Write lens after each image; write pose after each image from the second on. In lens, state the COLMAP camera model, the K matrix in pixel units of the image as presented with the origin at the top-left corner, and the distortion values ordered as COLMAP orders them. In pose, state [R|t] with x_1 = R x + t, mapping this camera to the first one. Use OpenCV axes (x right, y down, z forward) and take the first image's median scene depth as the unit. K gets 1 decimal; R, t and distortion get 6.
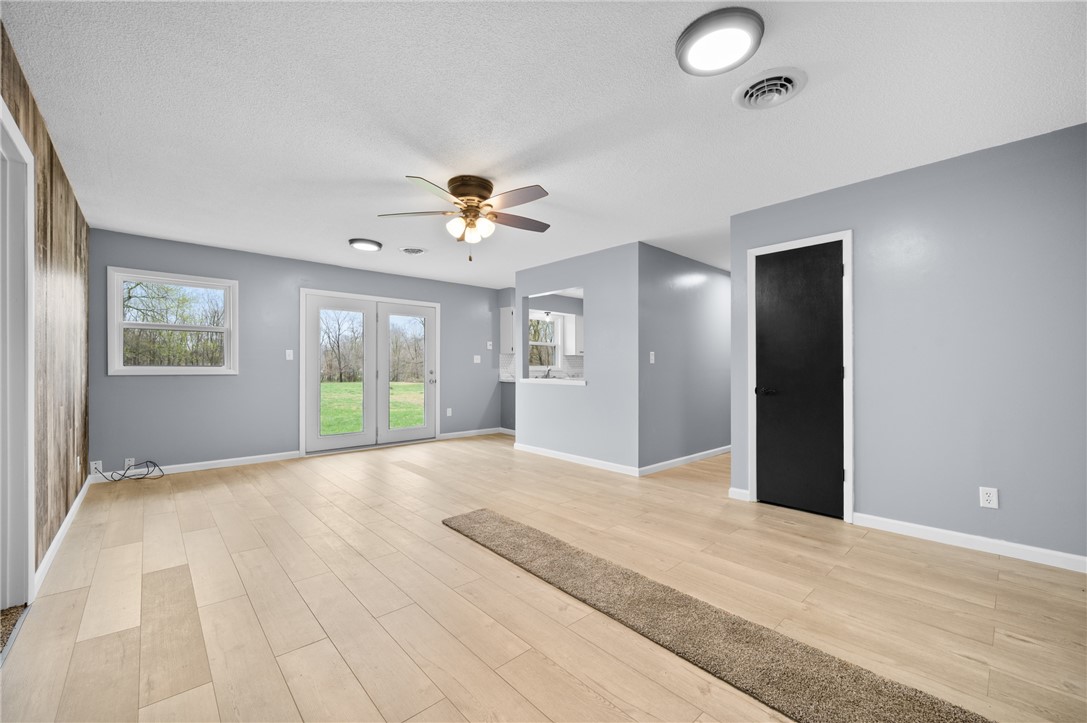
lens RADIAL K [[433.7, 0, 534.8], [0, 433.7, 369.3], [0, 0, 1]] dist [-0.007771, -0.000964]
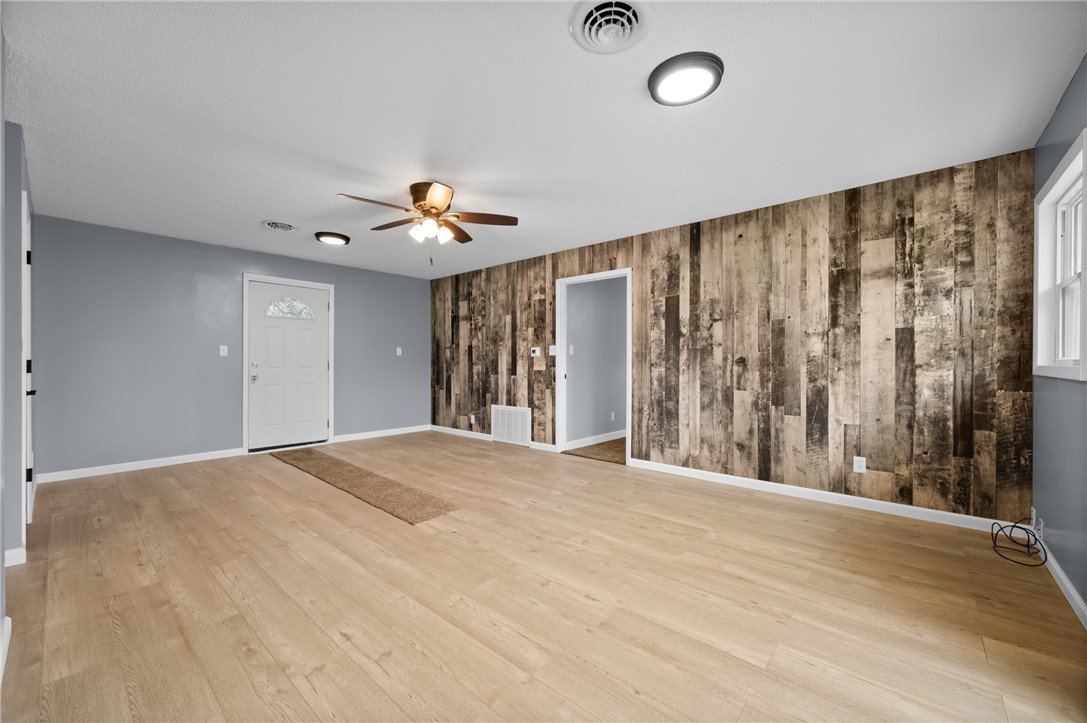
lens RADIAL K [[433.7, 0, 539.4], [0, 433.7, 361.6], [0, 0, 1]] dist [-0.007771, -0.000964]
pose [[-0.993651, -0.000667, -0.112504, -0.254285], [-0.001747, 0.999953, 0.009495, -0.011642], [0.112492, 0.009632, -0.993606, 1.823370]]
